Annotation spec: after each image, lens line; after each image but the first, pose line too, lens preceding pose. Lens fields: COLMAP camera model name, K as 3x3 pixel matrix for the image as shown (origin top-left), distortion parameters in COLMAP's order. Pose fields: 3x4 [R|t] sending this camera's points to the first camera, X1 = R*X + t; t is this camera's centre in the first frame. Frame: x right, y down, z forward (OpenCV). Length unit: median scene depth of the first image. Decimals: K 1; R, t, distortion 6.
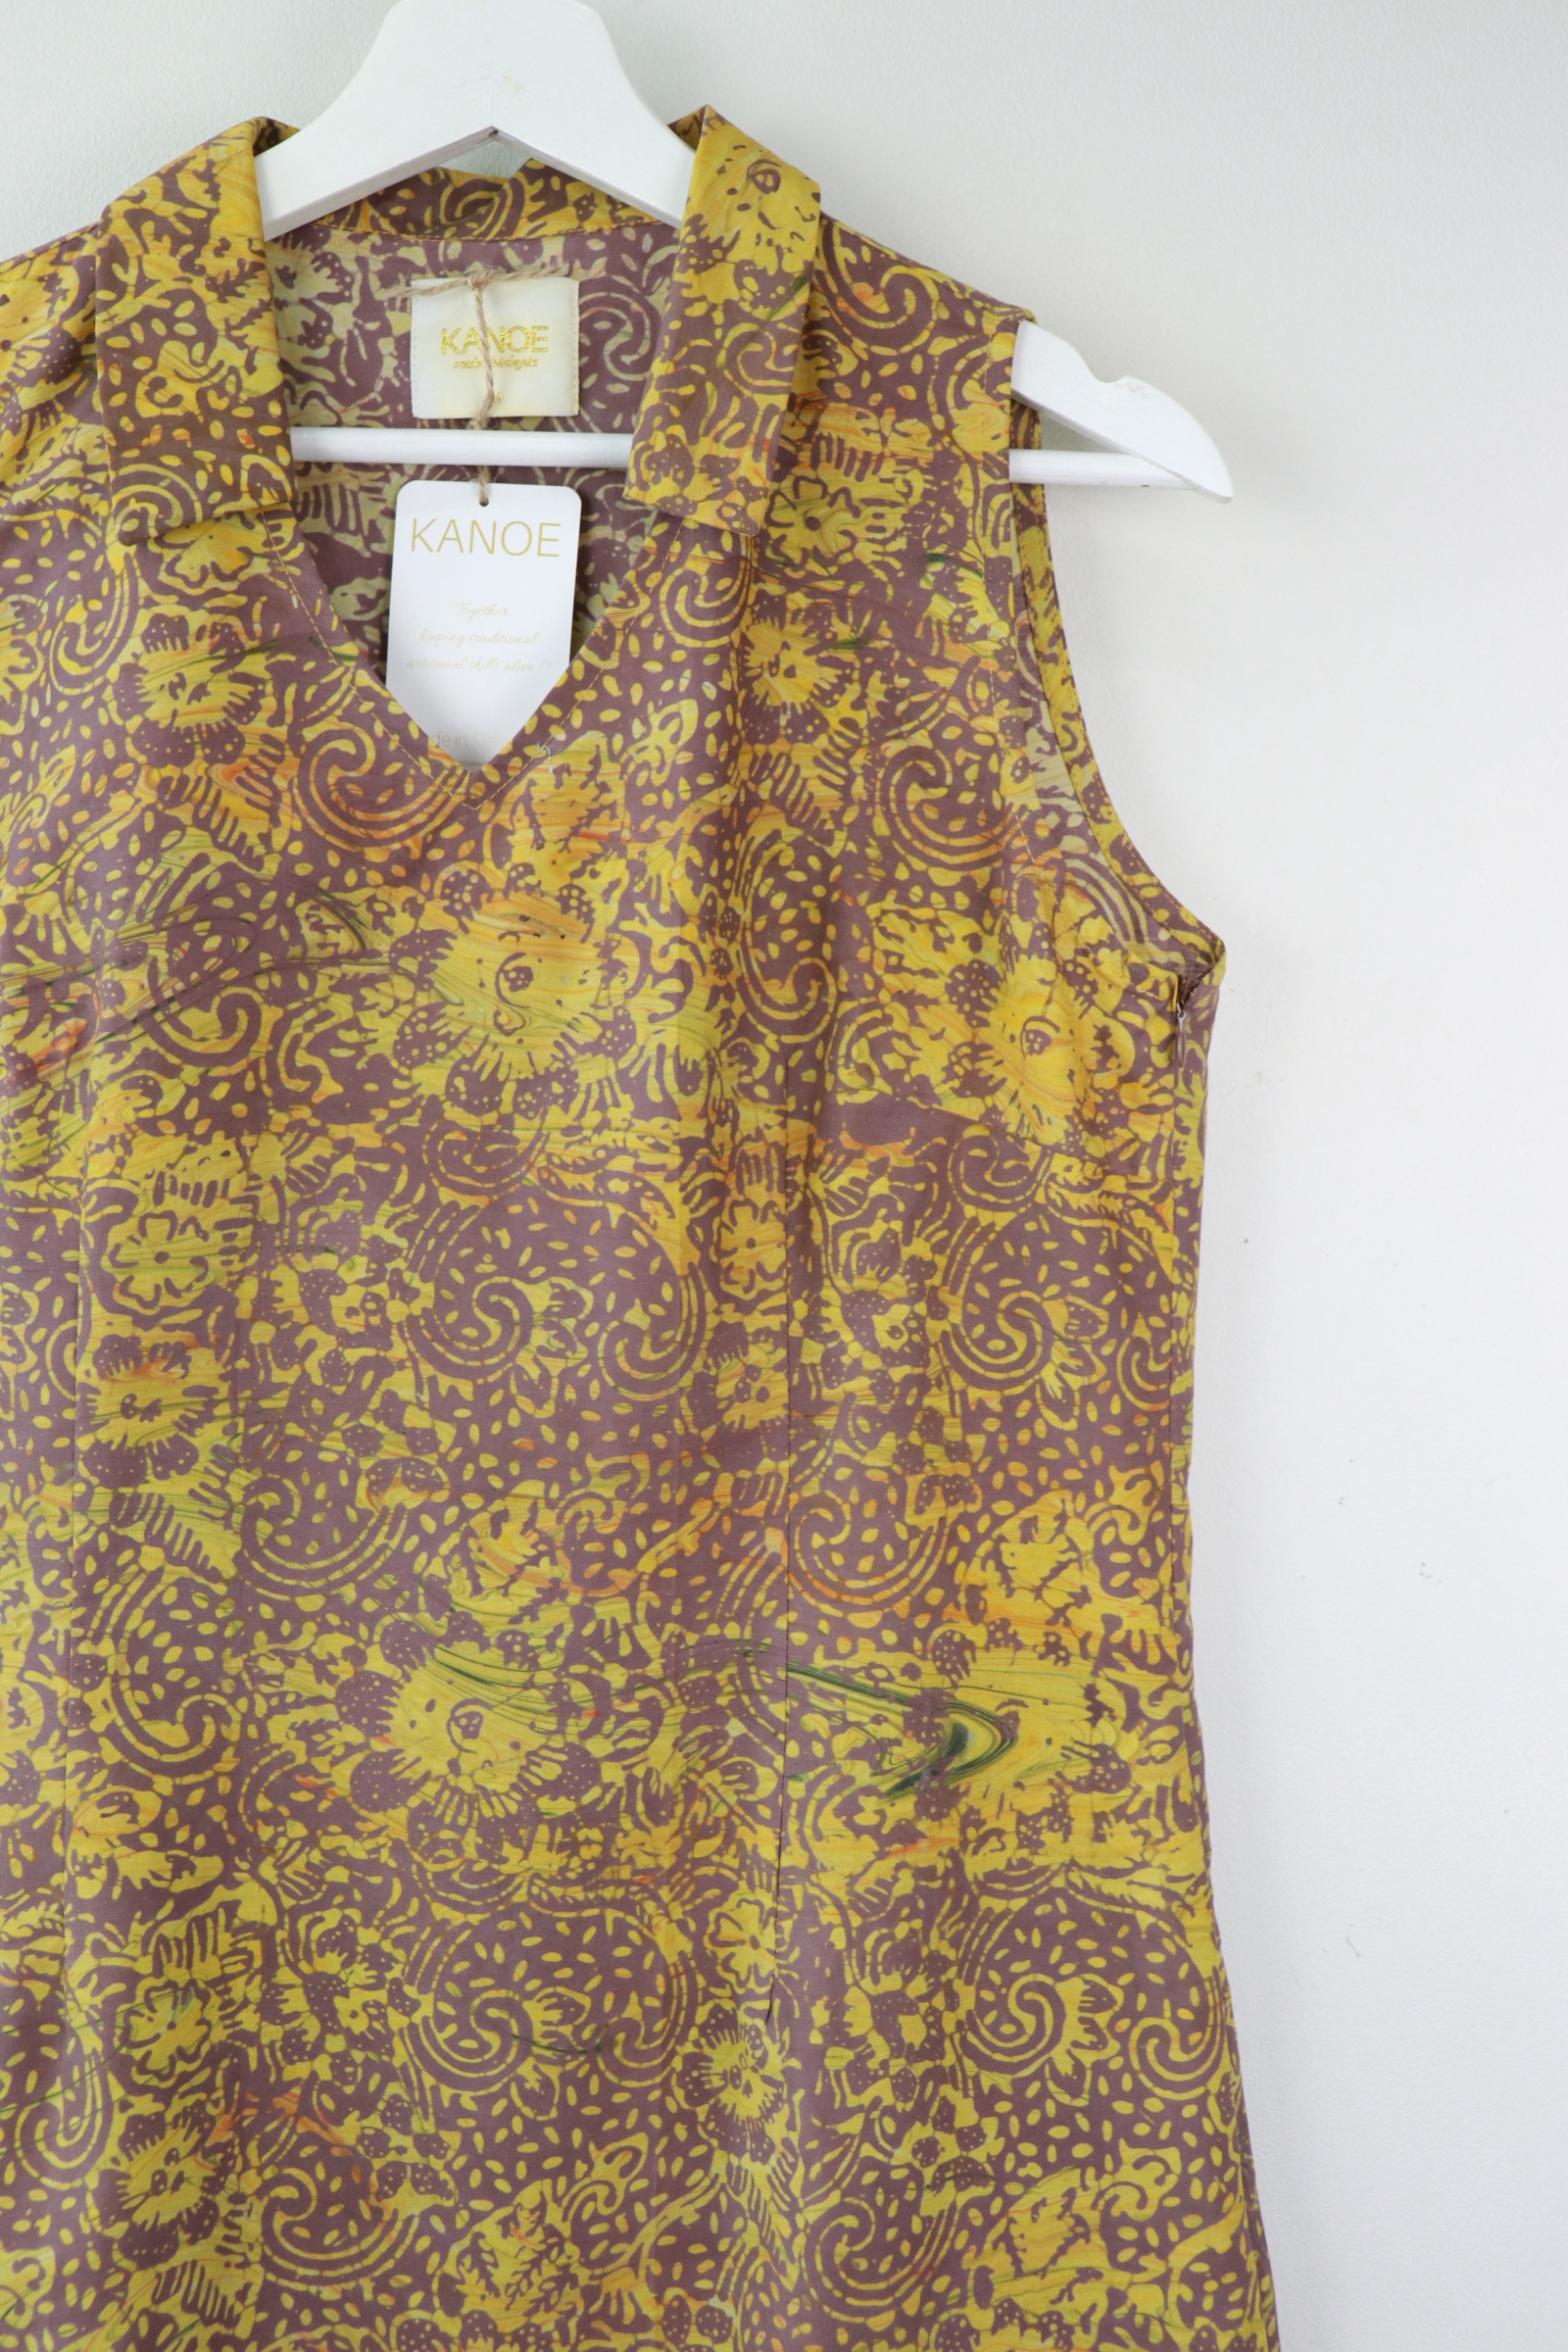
lens RADIAL K [[3596.4, 0, 688.3], [0, 3596.4, 1130.6], [0, 0, 1]] dist [-0.012927, 0.000000]
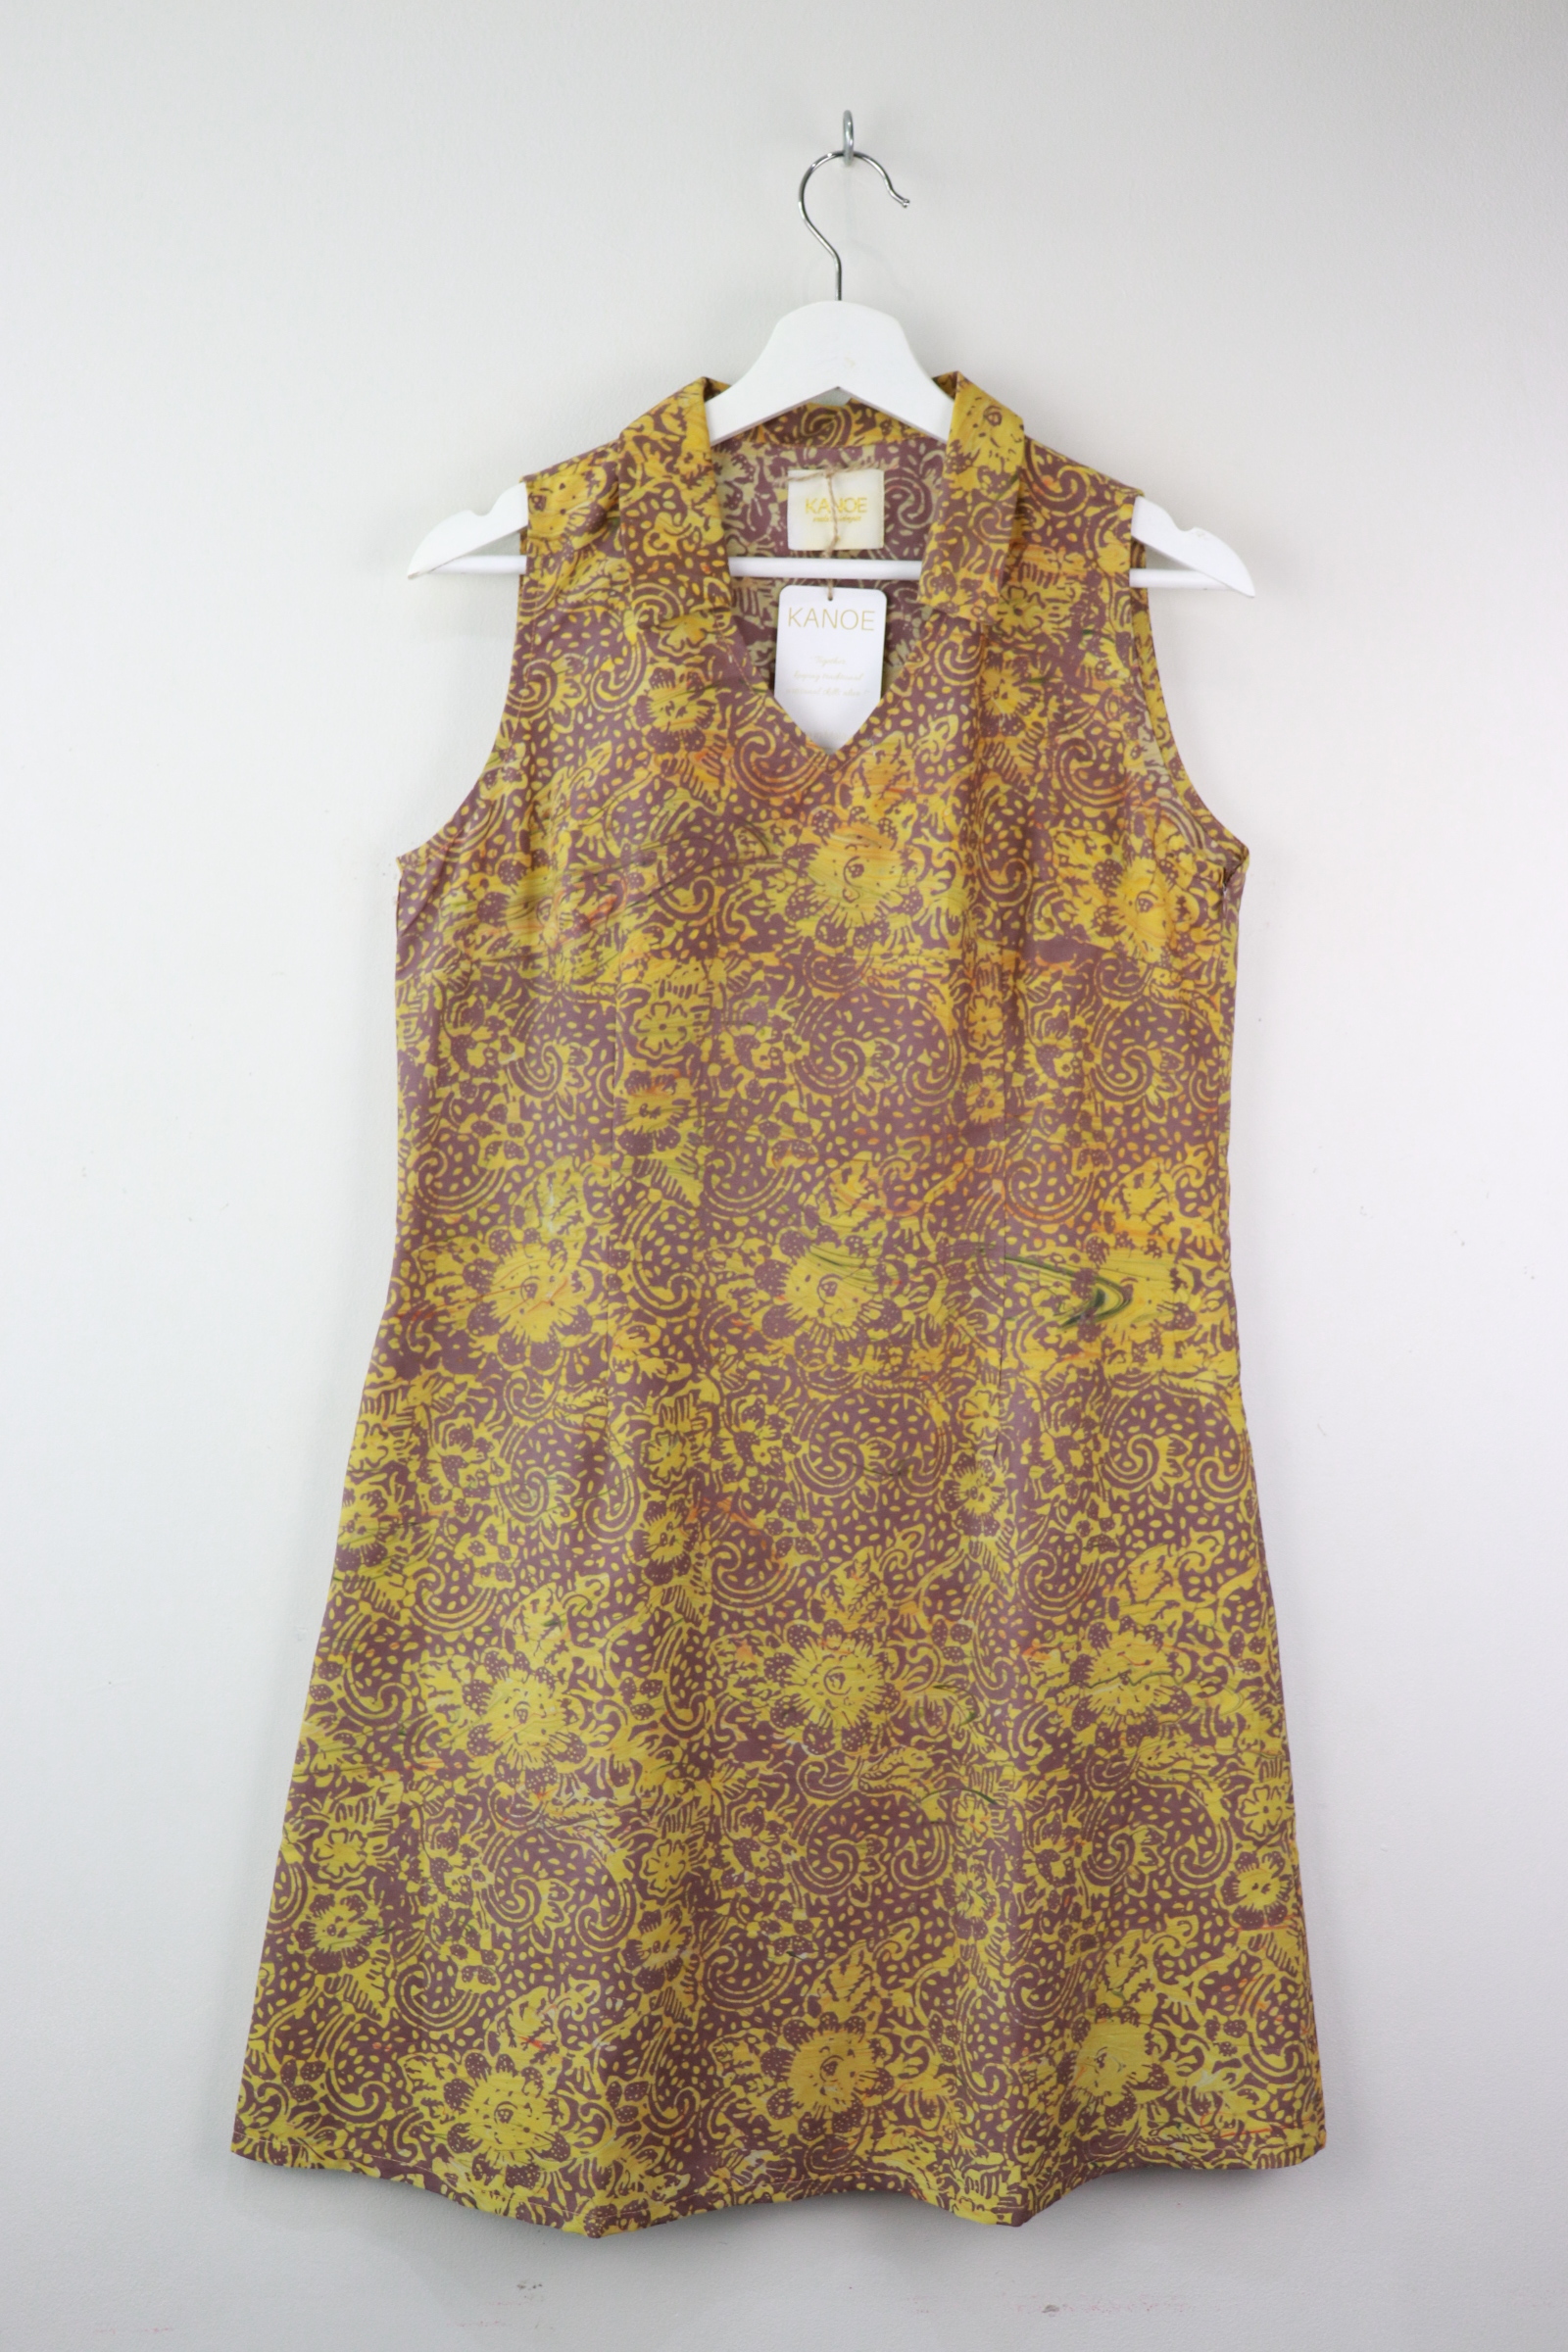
lens RADIAL K [[3596.4, 0, 794.2], [0, 3596.4, 1179.7], [0, 0, 1]] dist [-0.012927, 0.000000]
pose [[0.999329, -0.007185, 0.035910, -0.142366], [0.005496, 0.998883, 0.046928, 0.026876], [-0.036207, -0.046699, 0.998253, -0.782746]]
